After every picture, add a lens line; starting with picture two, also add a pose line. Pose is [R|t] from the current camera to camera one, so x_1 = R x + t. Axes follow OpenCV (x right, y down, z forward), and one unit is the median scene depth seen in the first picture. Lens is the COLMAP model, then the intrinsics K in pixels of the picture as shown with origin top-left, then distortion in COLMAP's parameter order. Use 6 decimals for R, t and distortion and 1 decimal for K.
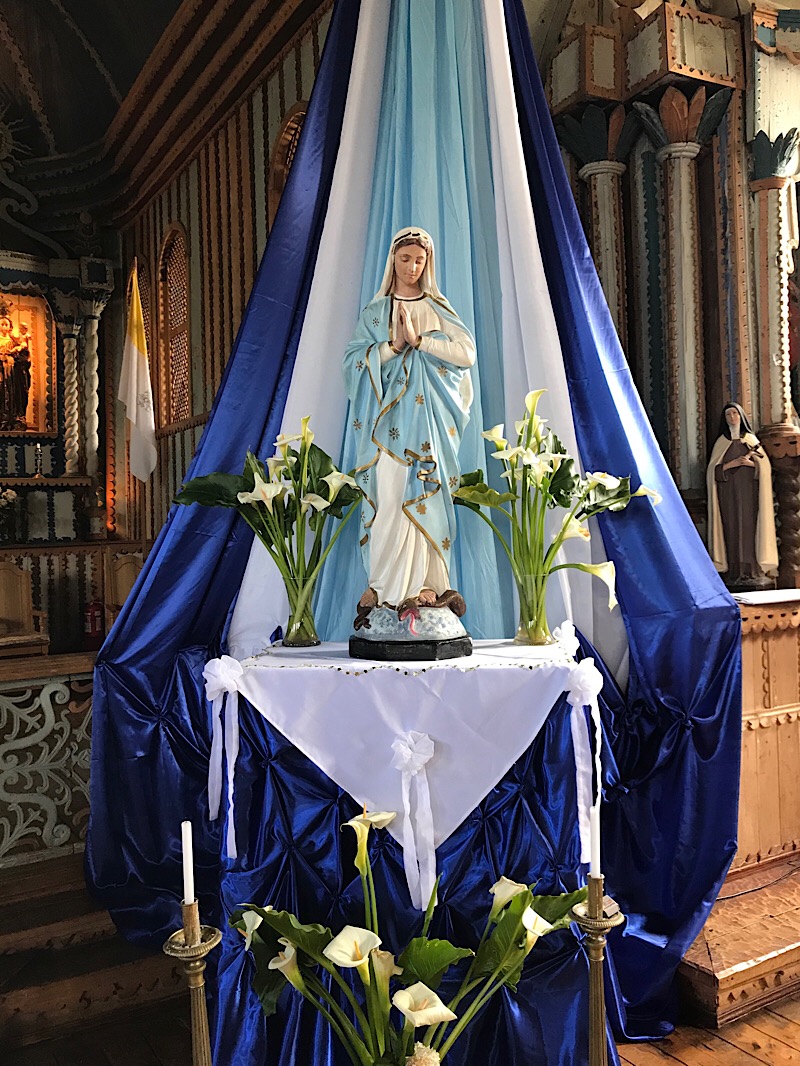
lens RADIAL K [[904.7, 0, 395.5], [0, 904.7, 510.7], [0, 0, 1]] dist [0.070862, -0.099894]
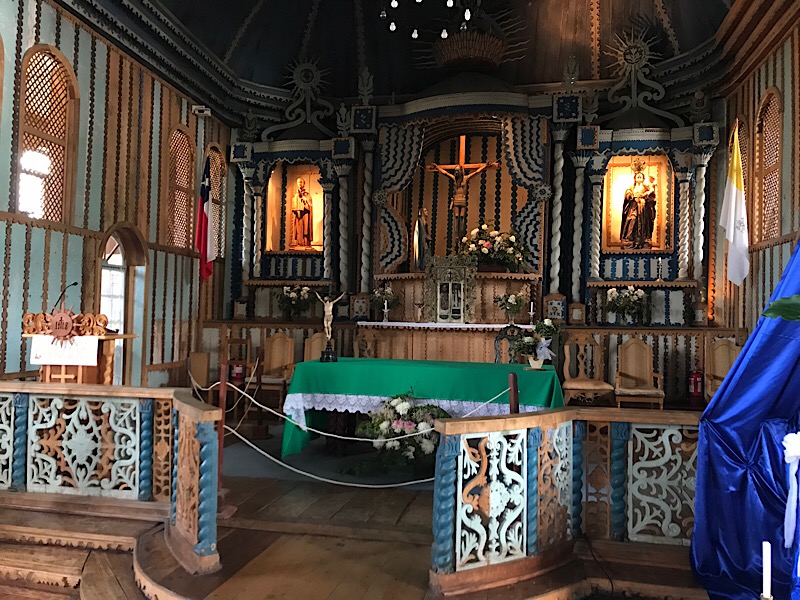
lens RADIAL K [[678.9, 0, 378.0], [0, 678.9, 279.4], [0, 0, 1]] dist [0.070862, -0.099894]
pose [[0.731693, 0.021597, -0.681292, 0.023838], [-0.027591, 0.999617, 0.002055, -0.028516], [0.681075, 0.017294, 0.732009, -0.101168]]
